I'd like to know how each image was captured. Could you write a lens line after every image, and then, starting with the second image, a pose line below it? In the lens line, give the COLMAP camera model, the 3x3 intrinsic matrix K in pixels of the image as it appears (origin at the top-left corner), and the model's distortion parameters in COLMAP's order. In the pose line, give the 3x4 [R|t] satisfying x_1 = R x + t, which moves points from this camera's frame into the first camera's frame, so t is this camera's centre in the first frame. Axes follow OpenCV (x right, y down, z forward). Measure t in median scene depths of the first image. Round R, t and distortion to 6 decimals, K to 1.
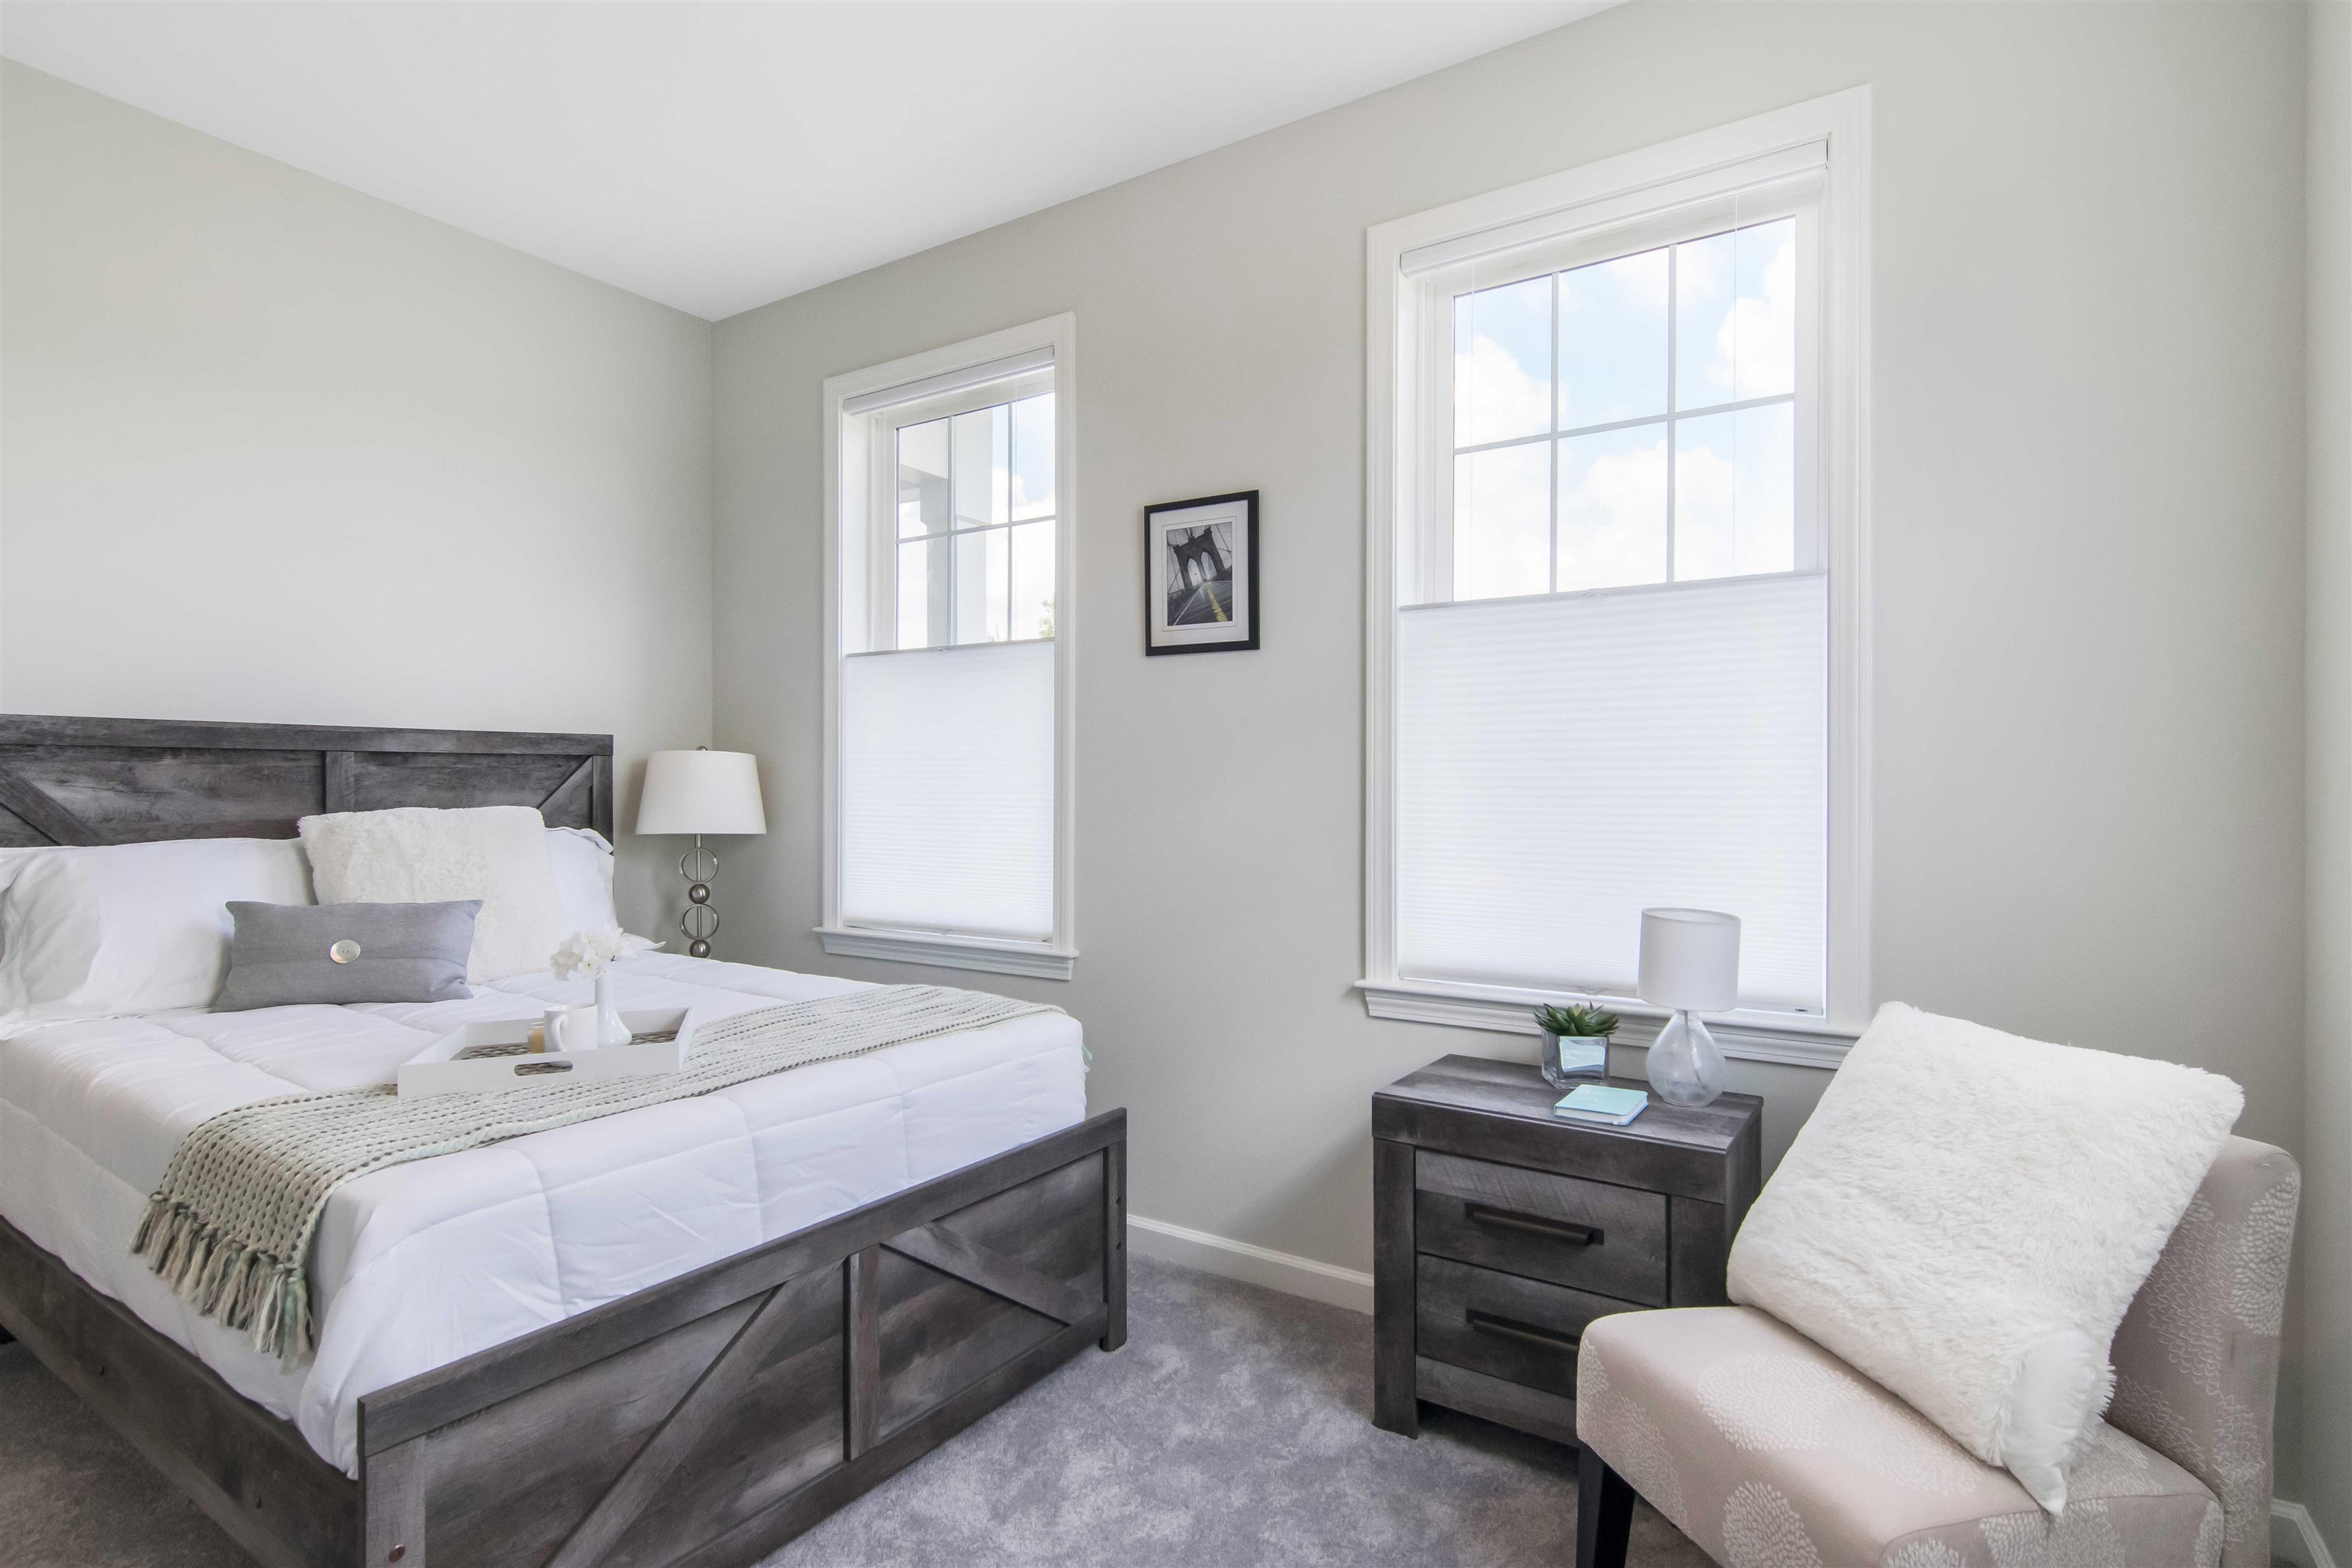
lens RADIAL K [[1218.1, 0, 1172.4], [0, 1218.1, 769.3], [0, 0, 1]] dist [0.013223, -0.004945]
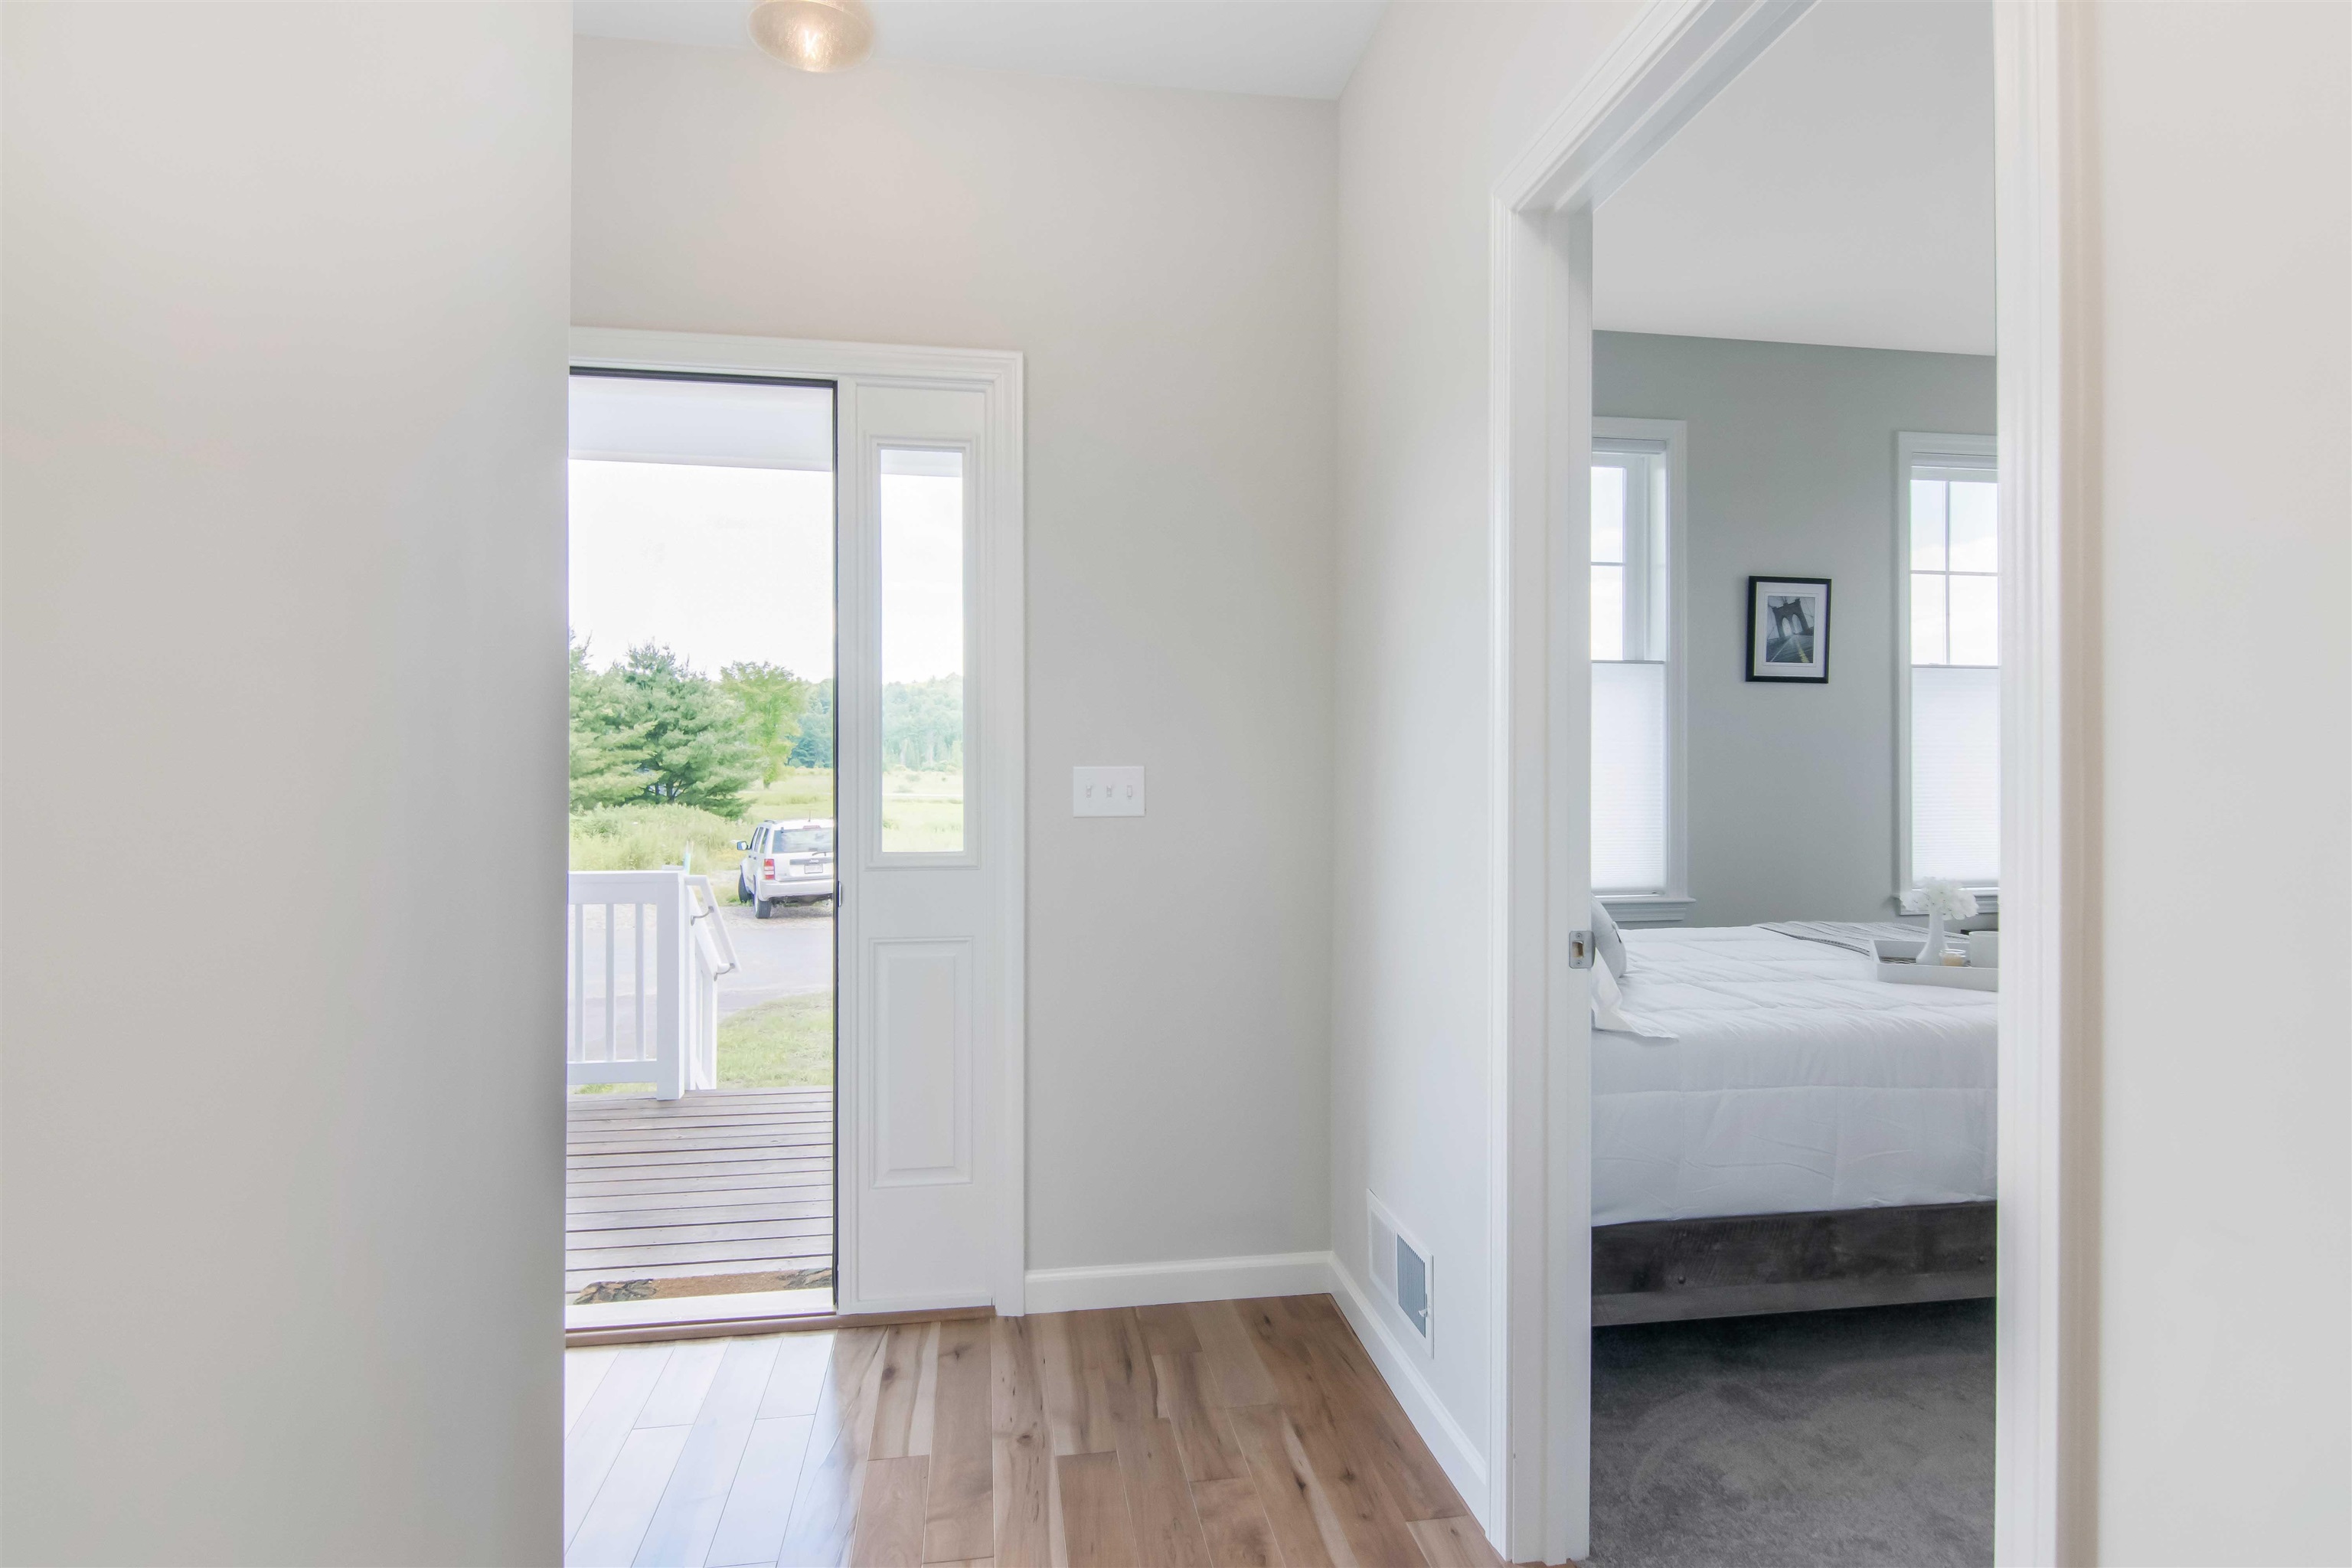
lens RADIAL K [[1181.6, 0, 1172.9], [0, 1181.6, 776.2], [0, 0, 1]] dist [0.003246, -0.000164]
pose [[0.714327, 0.001356, 0.699811, -1.502186], [-0.001282, 0.999999, -0.000630, 0.018352], [-0.699811, -0.000447, 0.714328, 0.504698]]
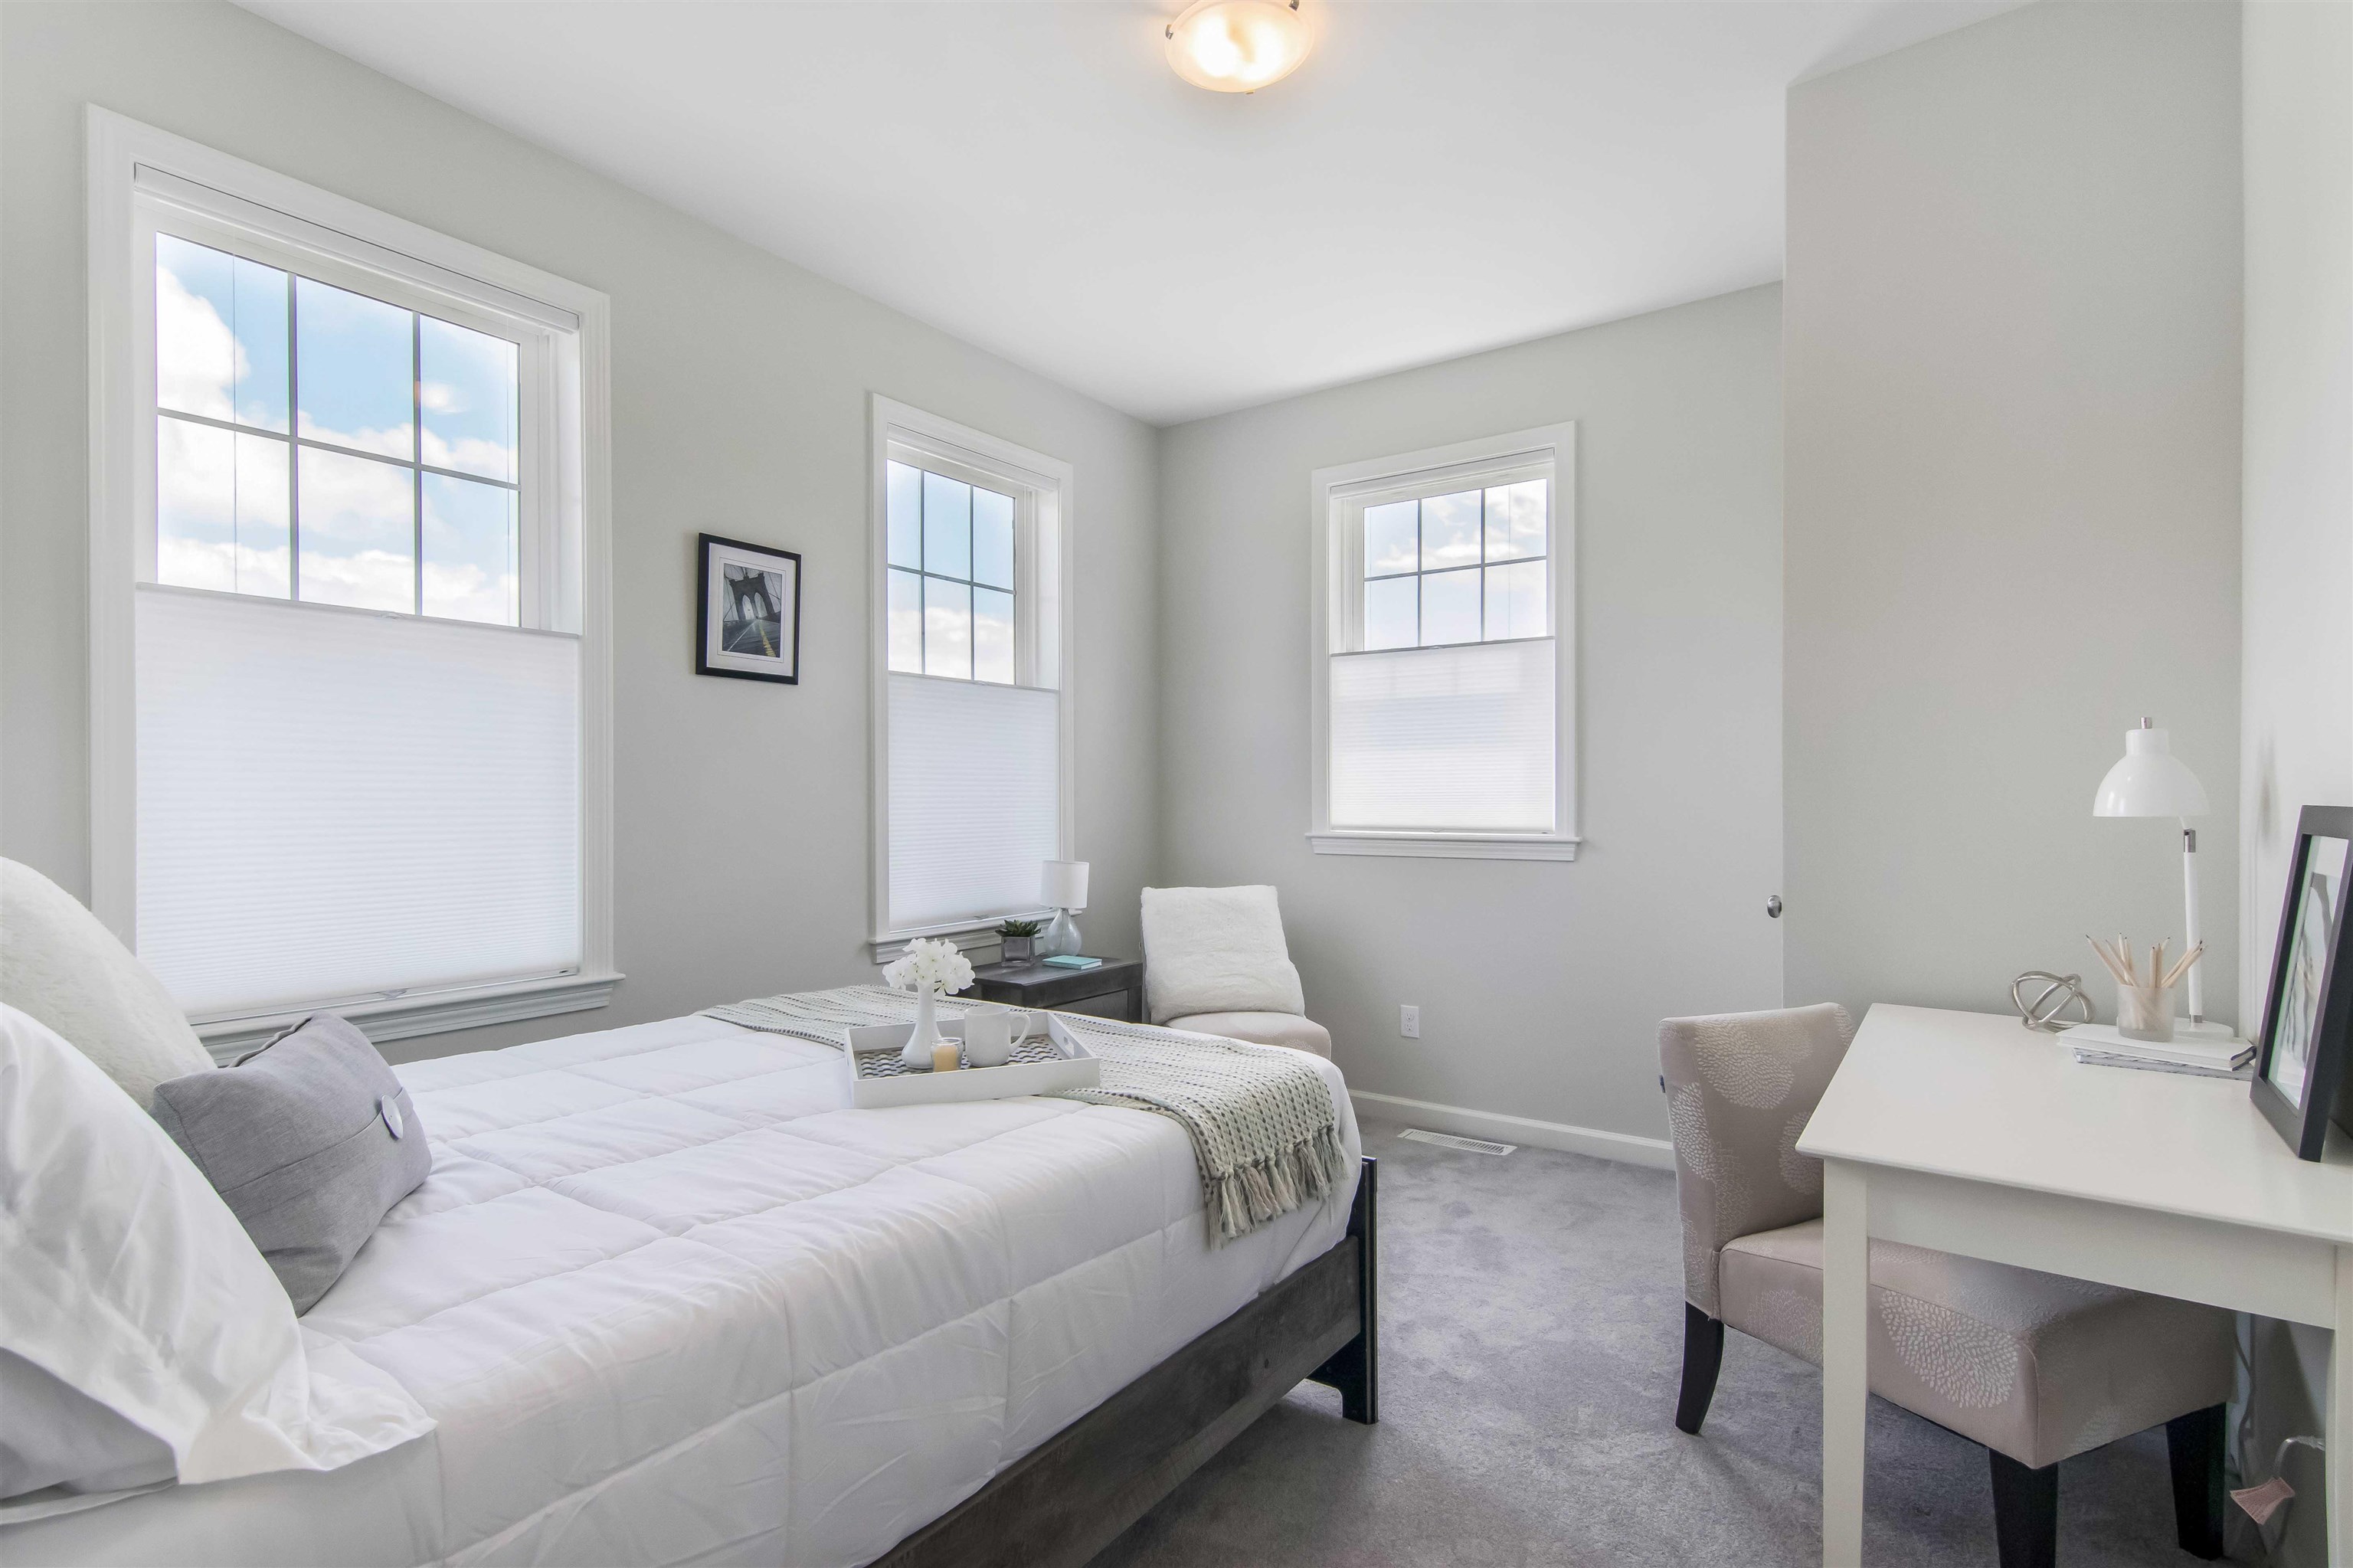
lens RADIAL K [[1150.7, 0, 1165.2], [0, 1150.7, 795.6], [0, 0, 1]] dist [0.001446, -0.000353]
pose [[-0.008442, 0.005279, 0.999950, -1.051527], [0.000543, 0.999986, -0.005275, 0.017463], [-0.999964, 0.000498, -0.008445, 0.625820]]
